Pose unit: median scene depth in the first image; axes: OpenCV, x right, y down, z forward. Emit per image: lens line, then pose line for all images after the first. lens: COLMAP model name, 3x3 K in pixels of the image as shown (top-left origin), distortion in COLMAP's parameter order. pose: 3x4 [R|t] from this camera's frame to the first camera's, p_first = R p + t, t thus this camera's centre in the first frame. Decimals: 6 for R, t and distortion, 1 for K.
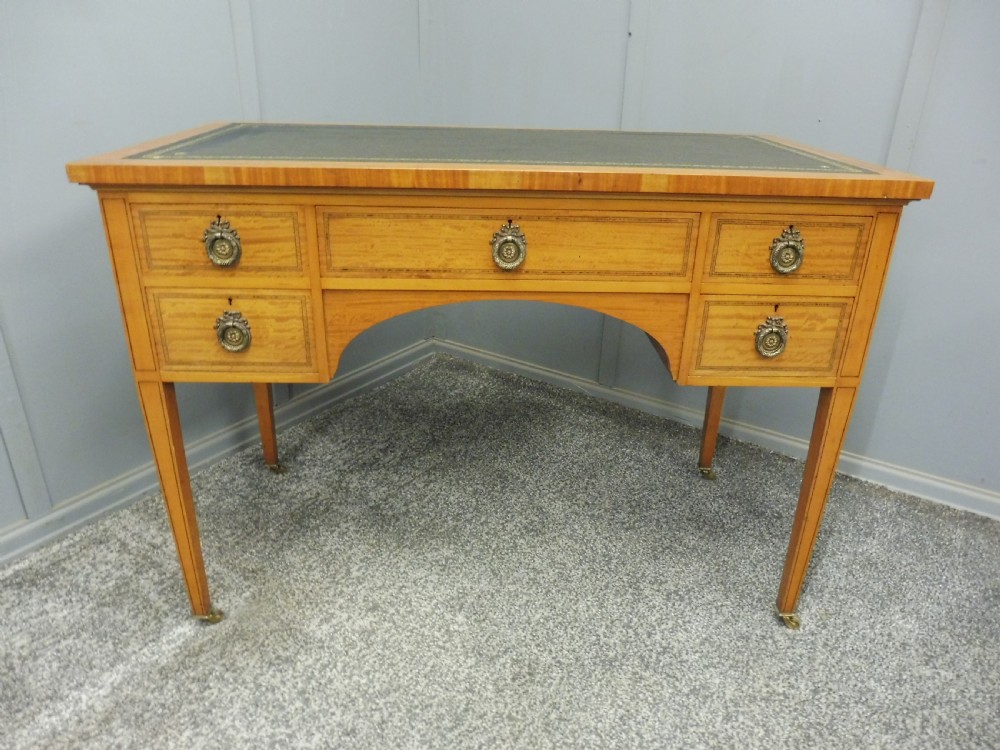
lens RADIAL K [[715.7, 0, 500.0], [0, 715.7, 375.0], [0, 0, 1]] dist [-0.045282, 0.001693]
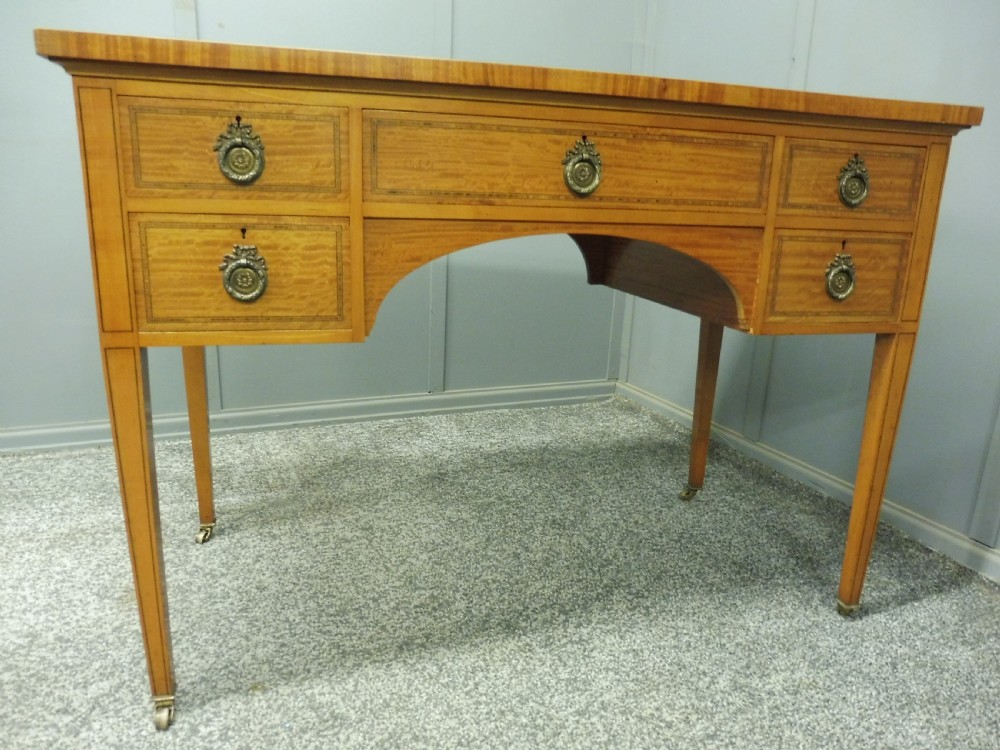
lens RADIAL K [[710.1, 0, 508.4], [0, 710.1, 375.9], [0, 0, 1]] dist [-0.045506, 0.009016]
pose [[0.852303, 0.138326, -0.504426, 0.591008], [-0.228818, 0.965823, -0.121770, 0.207972], [0.470343, 0.219206, 0.854825, 0.140562]]
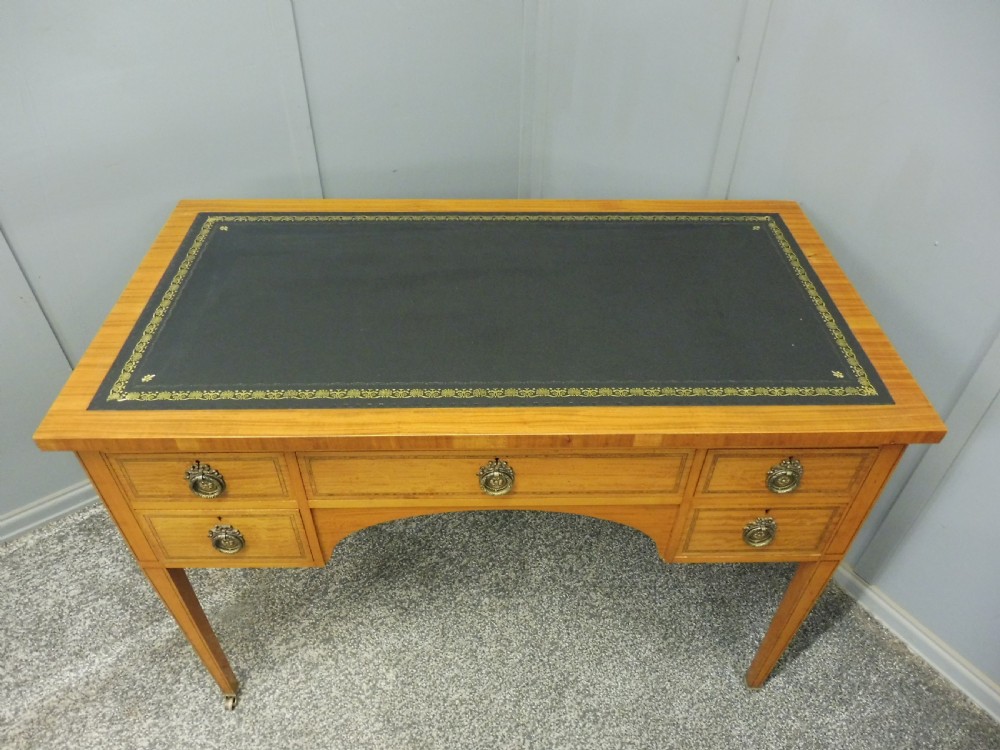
lens RADIAL K [[715.7, 0, 500.0], [0, 715.7, 375.0], [0, 0, 1]] dist [-0.045282, 0.001693]
pose [[0.999817, -0.001128, -0.019121, 0.030478], [0.006793, 0.954273, 0.298860, -0.509899], [0.017910, -0.298935, 0.954105, 0.092242]]
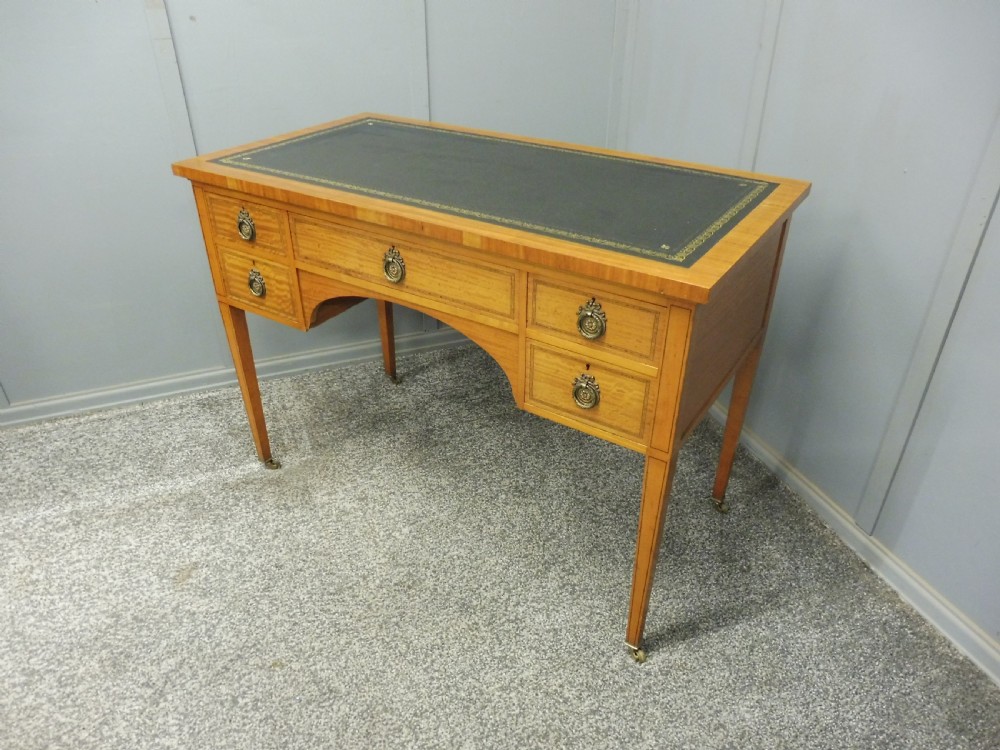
lens RADIAL K [[706.1, 0, 506.6], [0, 706.1, 373.2], [0, 0, 1]] dist [-0.007564, -0.057848]
pose [[0.824466, 0.275884, -0.494109, 0.730124], [-0.220099, 0.960700, 0.169148, -0.214110], [0.521356, -0.030704, 0.852786, 0.007663]]
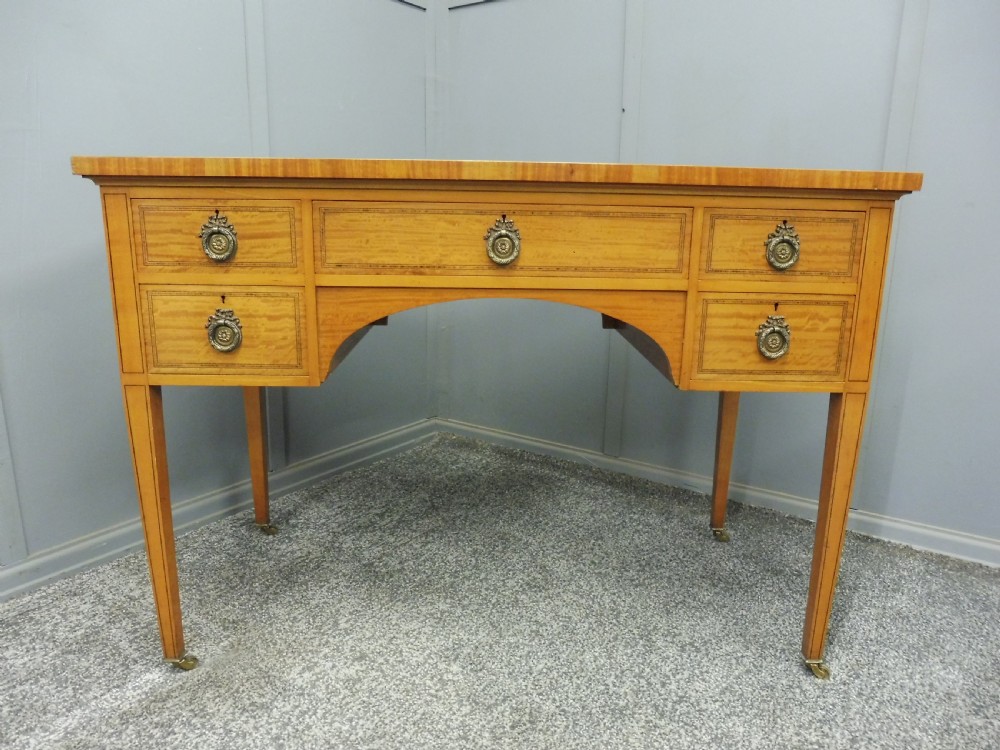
lens RADIAL K [[716.7, 0, 500.3], [0, 716.7, 379.5], [0, 0, 1]] dist [-0.060859, 0.030867]
pose [[0.999921, -0.004827, -0.011570, 0.016042], [0.002621, 0.982996, -0.183608, 0.162953], [0.012260, 0.183563, 0.982931, 0.042907]]
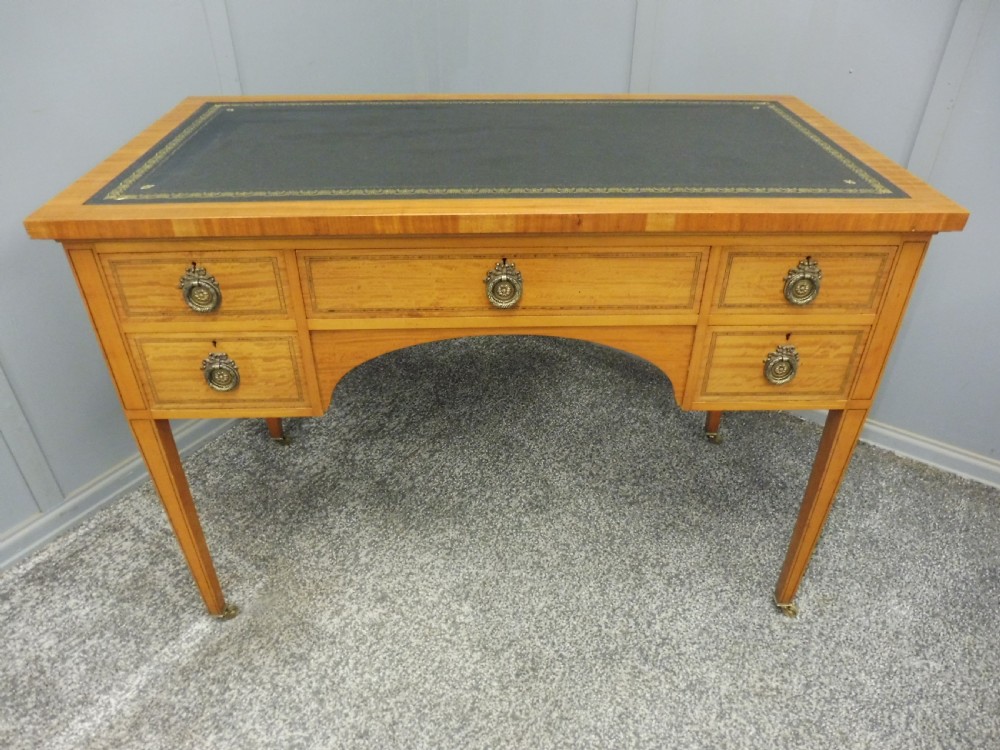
lens RADIAL K [[715.7, 0, 500.0], [0, 715.7, 375.0], [0, 0, 1]] dist [-0.045282, 0.001693]
pose [[0.999725, -0.014649, -0.018313, 0.019128], [0.017616, 0.984572, 0.174093, -0.191276], [0.015480, -0.174368, 0.984559, 0.047148]]
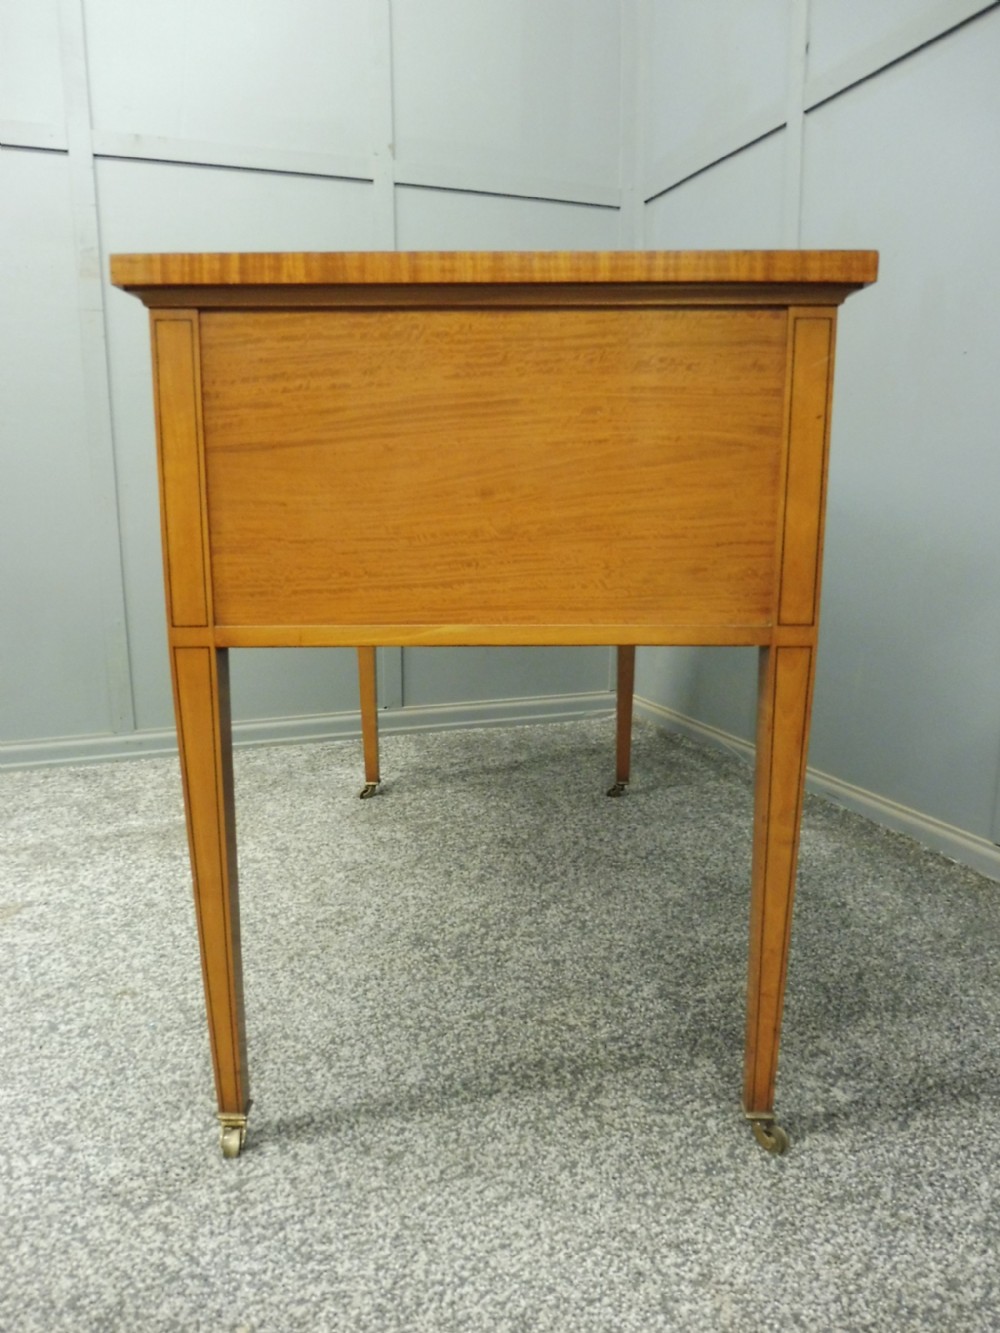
lens RADIAL K [[940.7, 0, 500.0], [0, 940.7, 666.5], [0, 0, 1]] dist [-0.040248, -0.002692]
pose [[0.819290, 0.080409, -0.567713, 0.845186], [-0.211009, 0.962916, -0.168132, 0.274339], [0.533141, 0.257542, 0.805874, 0.101865]]
